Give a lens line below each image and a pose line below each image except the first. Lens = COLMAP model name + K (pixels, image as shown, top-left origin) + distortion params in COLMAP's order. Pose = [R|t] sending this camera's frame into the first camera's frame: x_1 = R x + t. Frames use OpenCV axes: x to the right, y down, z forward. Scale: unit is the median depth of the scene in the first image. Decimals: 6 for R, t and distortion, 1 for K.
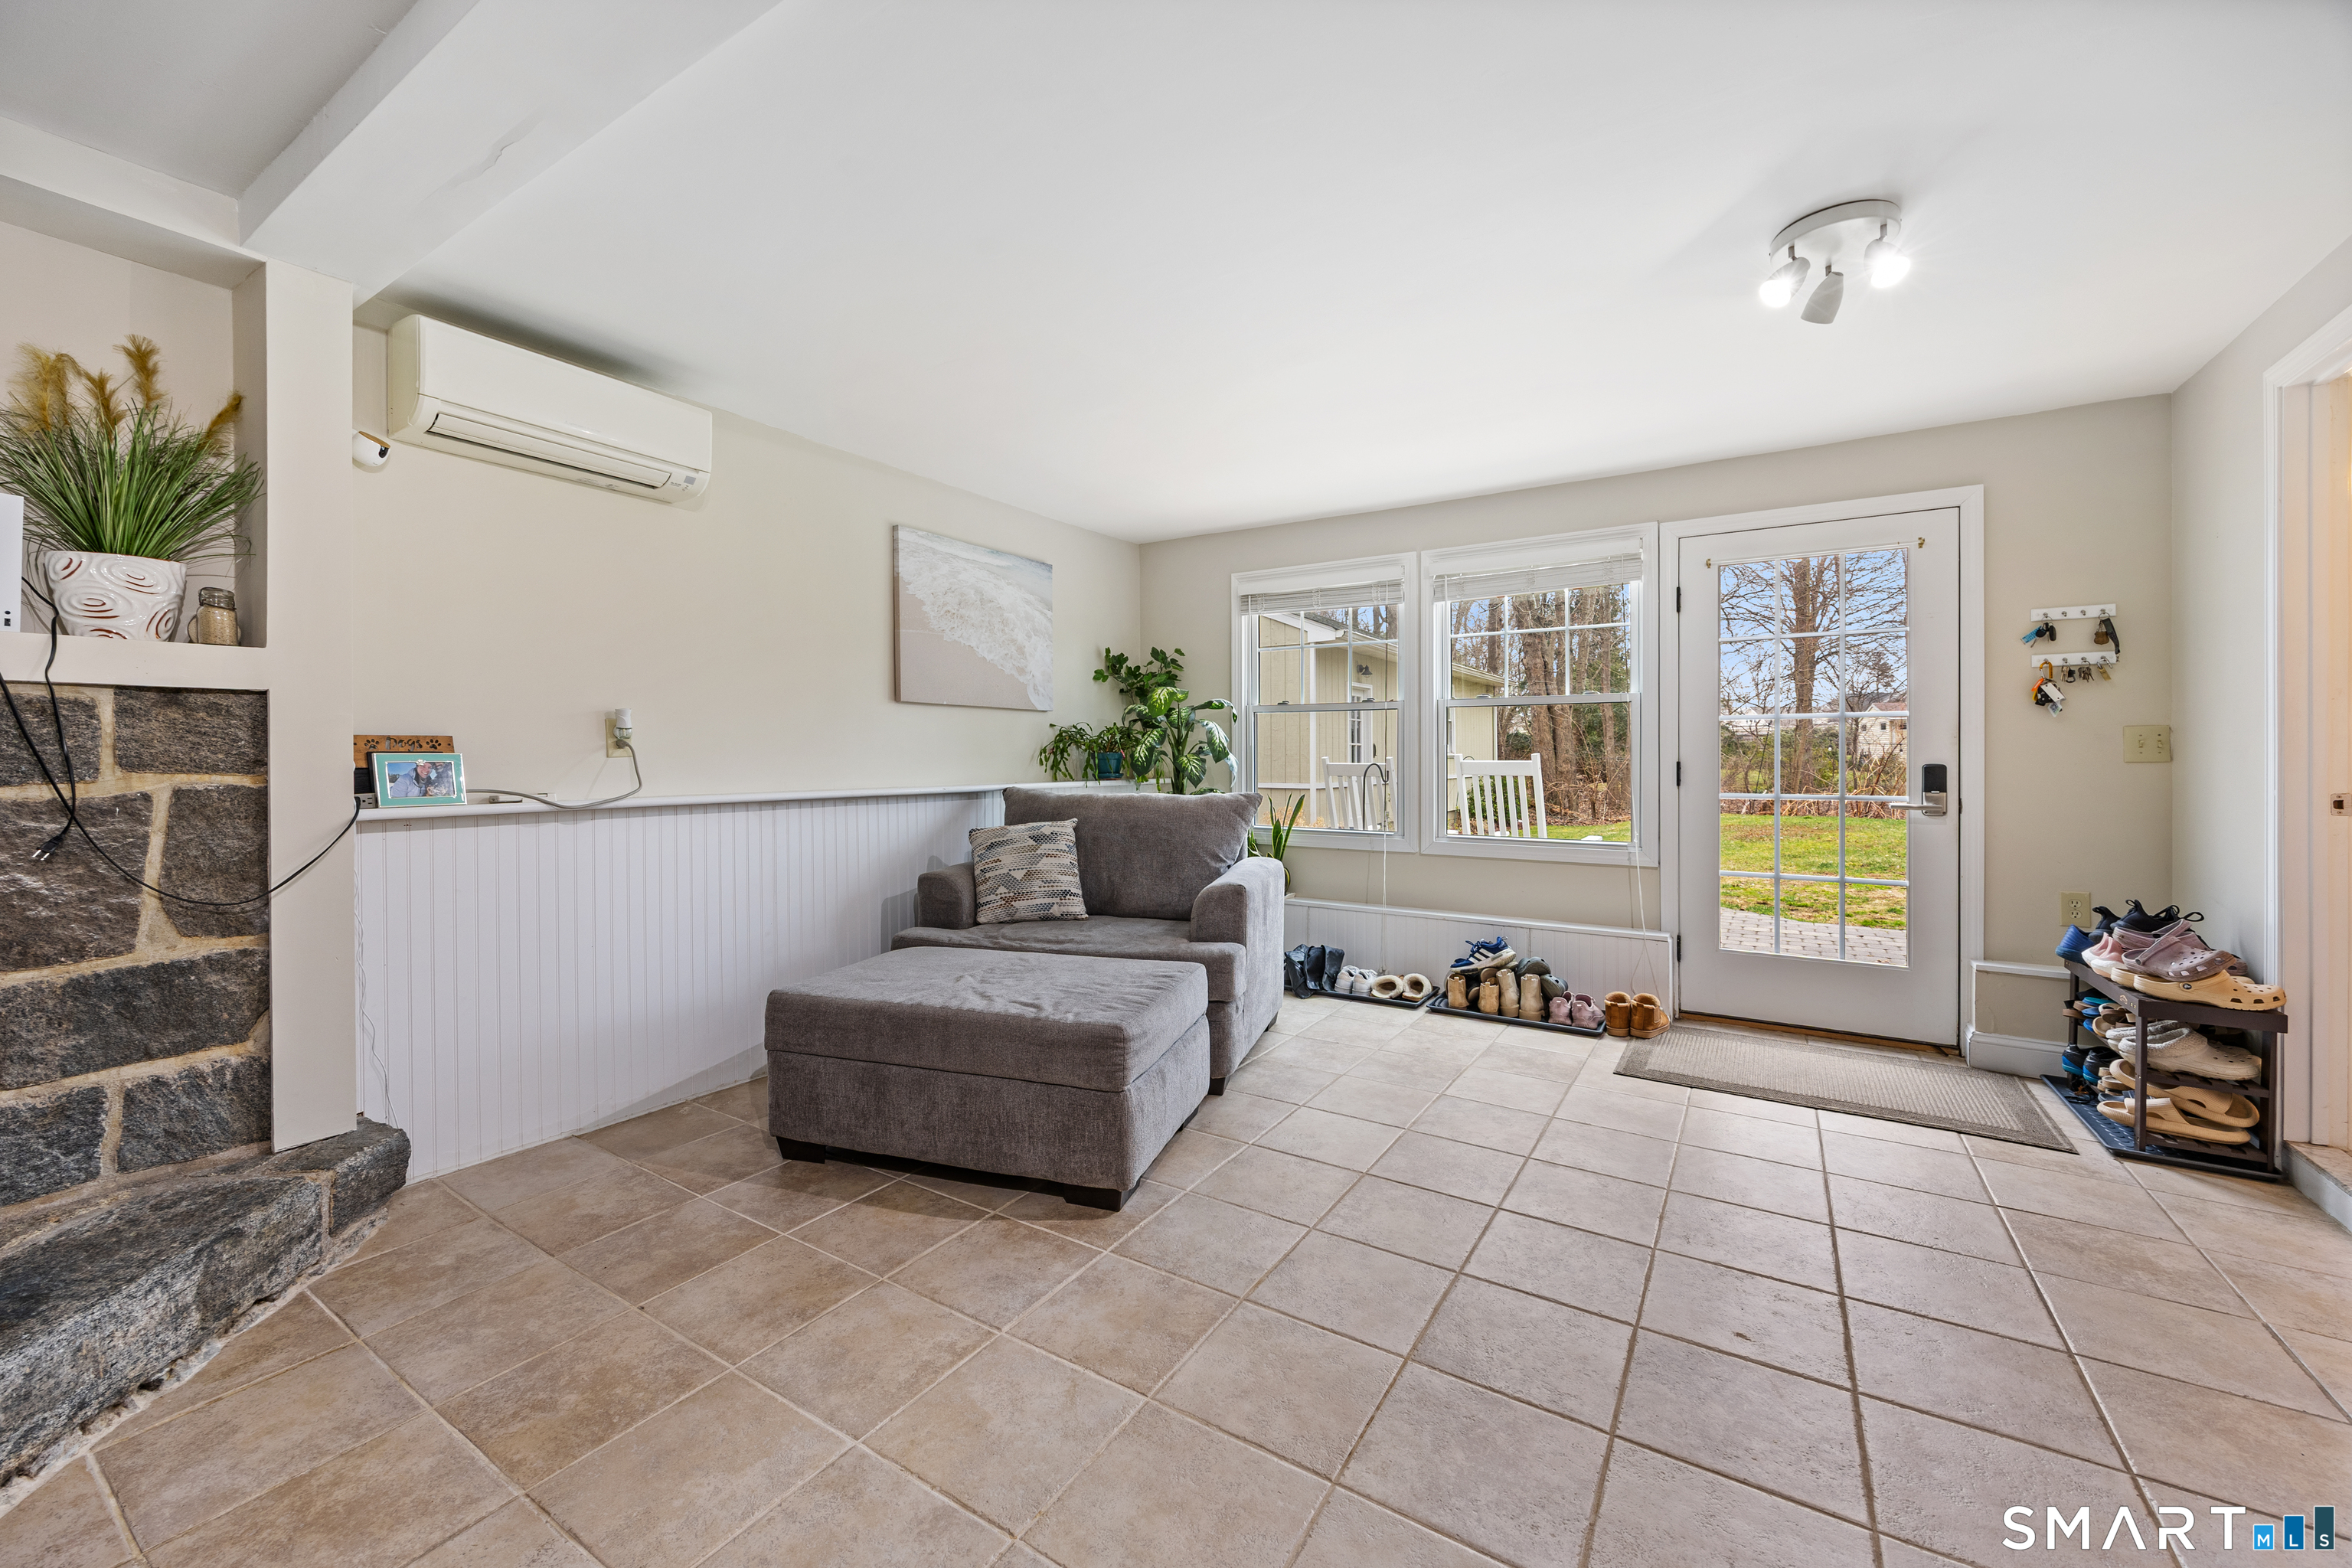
lens RADIAL K [[932.4, 0, 1172.4], [0, 932.4, 762.6], [0, 0, 1]] dist [0.000364, -0.000487]
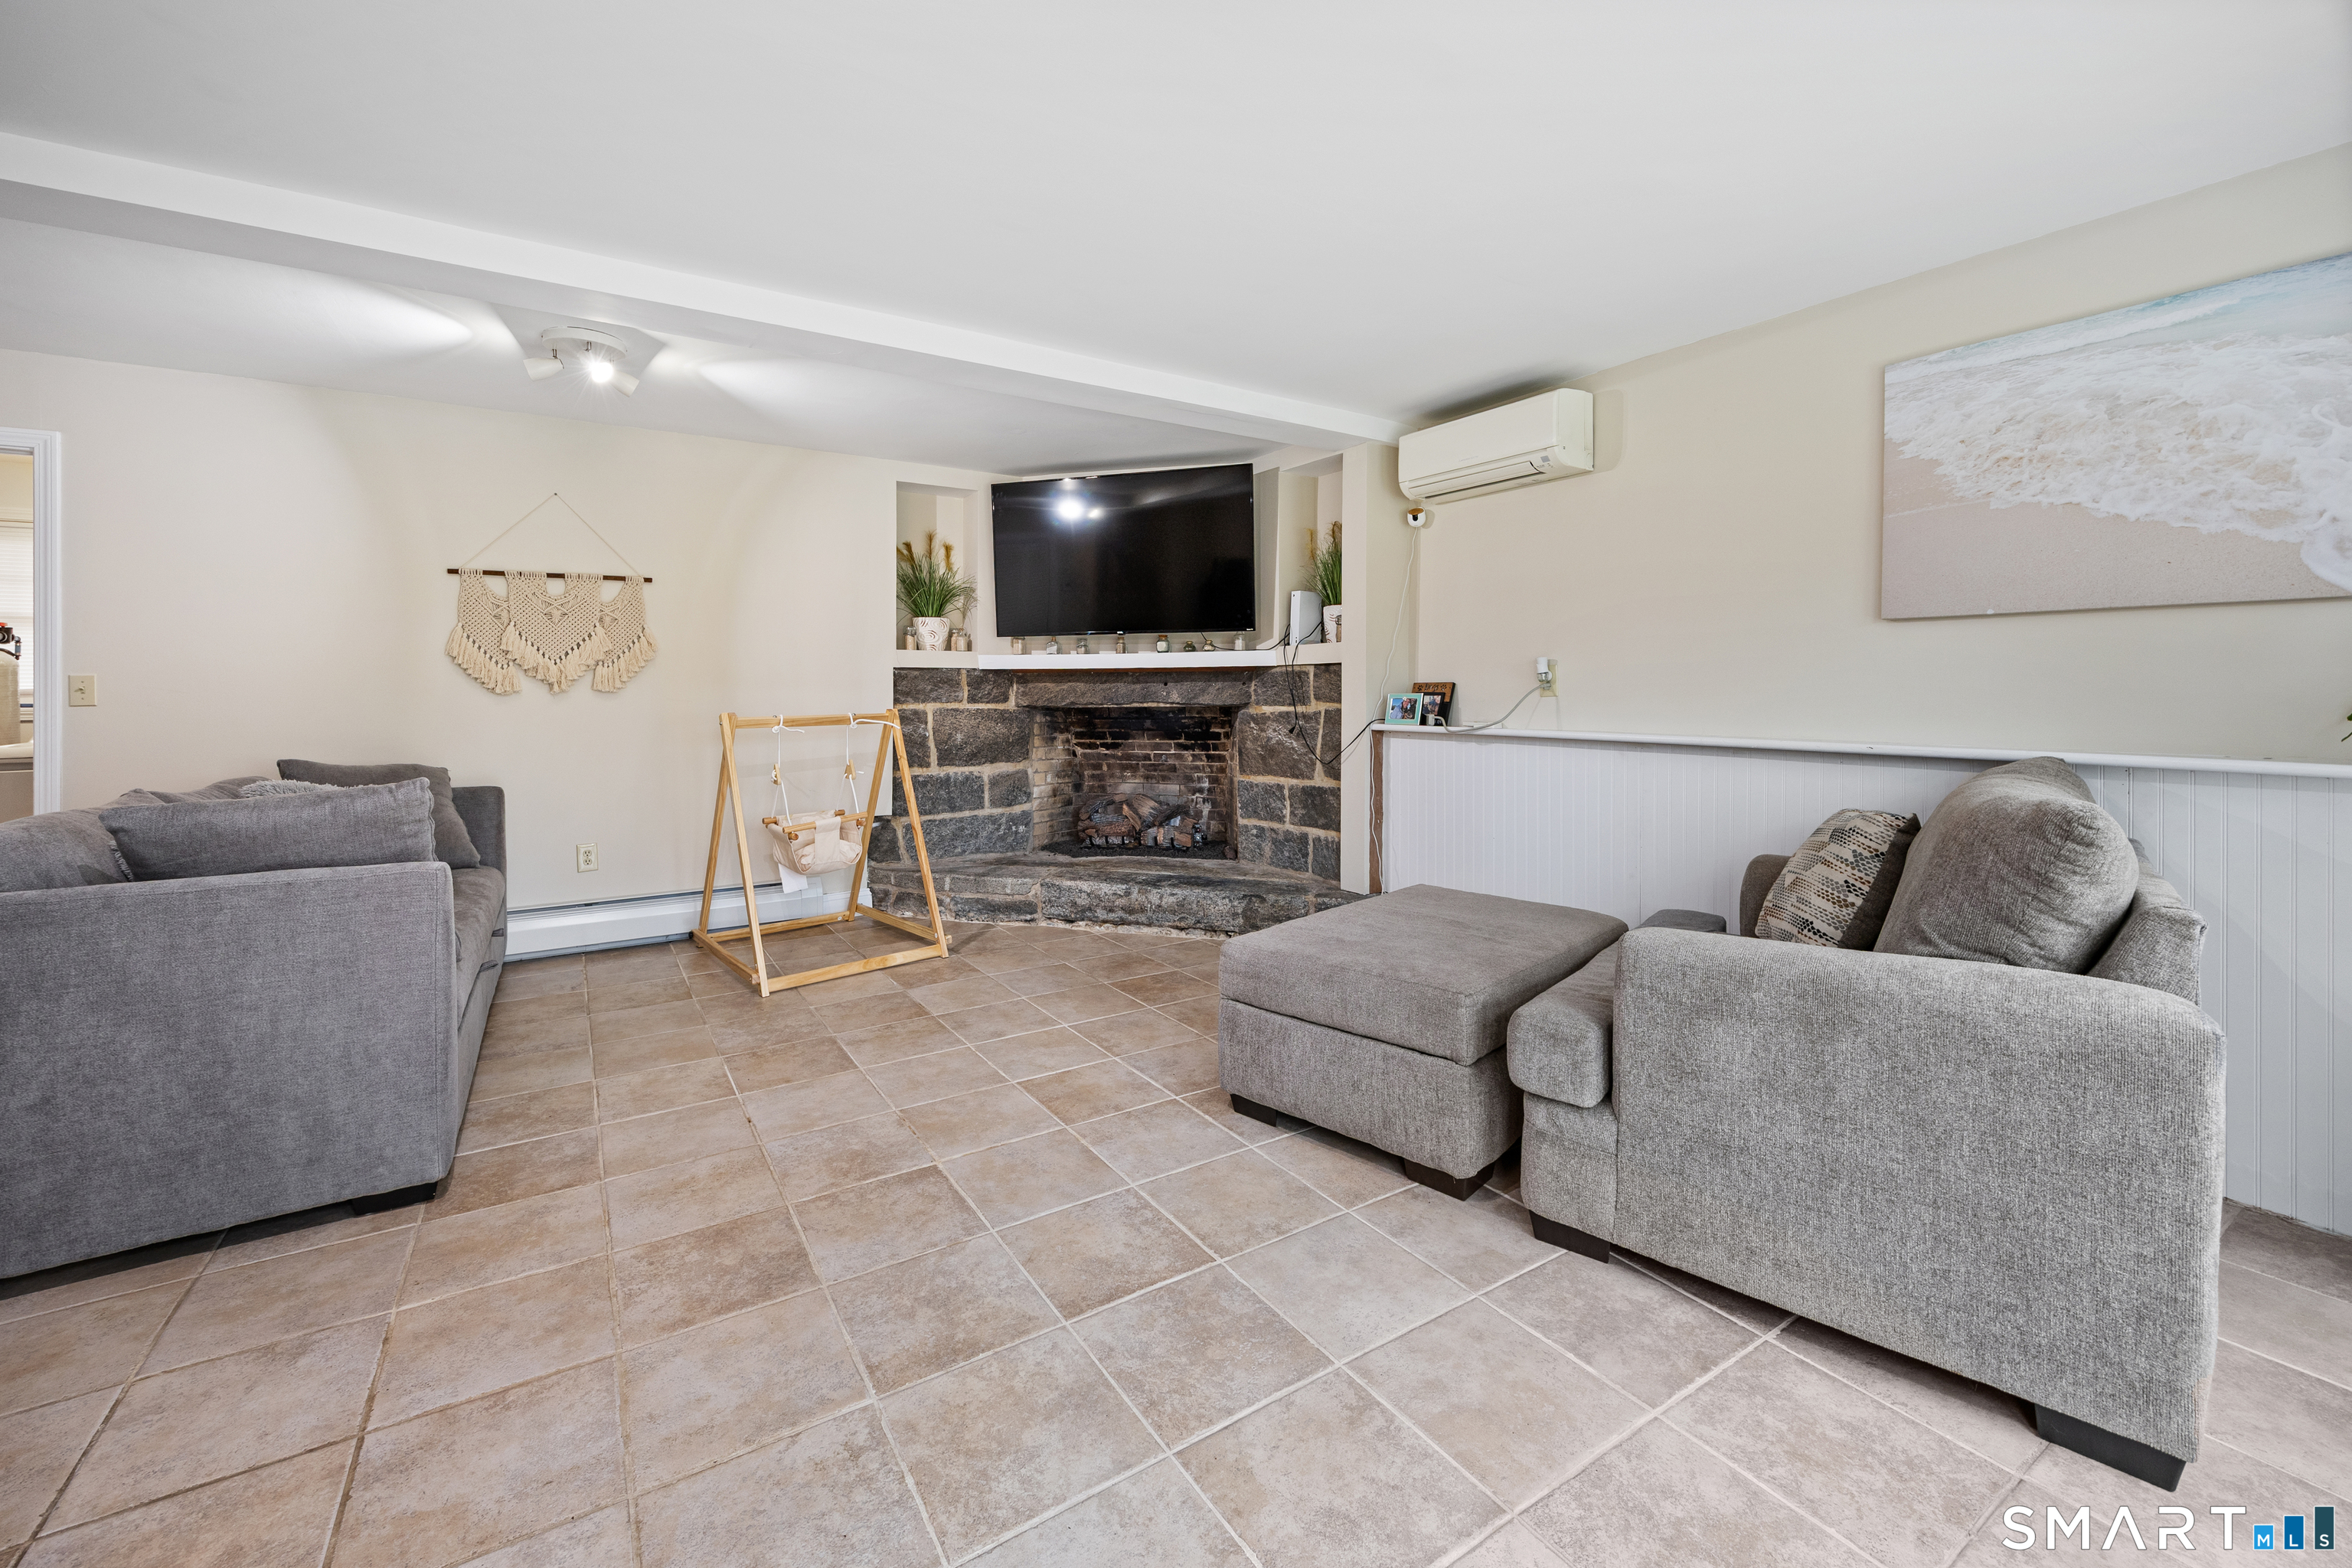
lens RADIAL K [[932.4, 0, 1139.4], [0, 932.4, 698.8], [0, 0, 1]] dist [0.000364, -0.000487]
pose [[-0.434100, 0.009825, -0.900811, 1.115085], [-0.007203, 0.999871, 0.014376, -0.025004], [0.900836, 0.012729, -0.433973, 1.558916]]
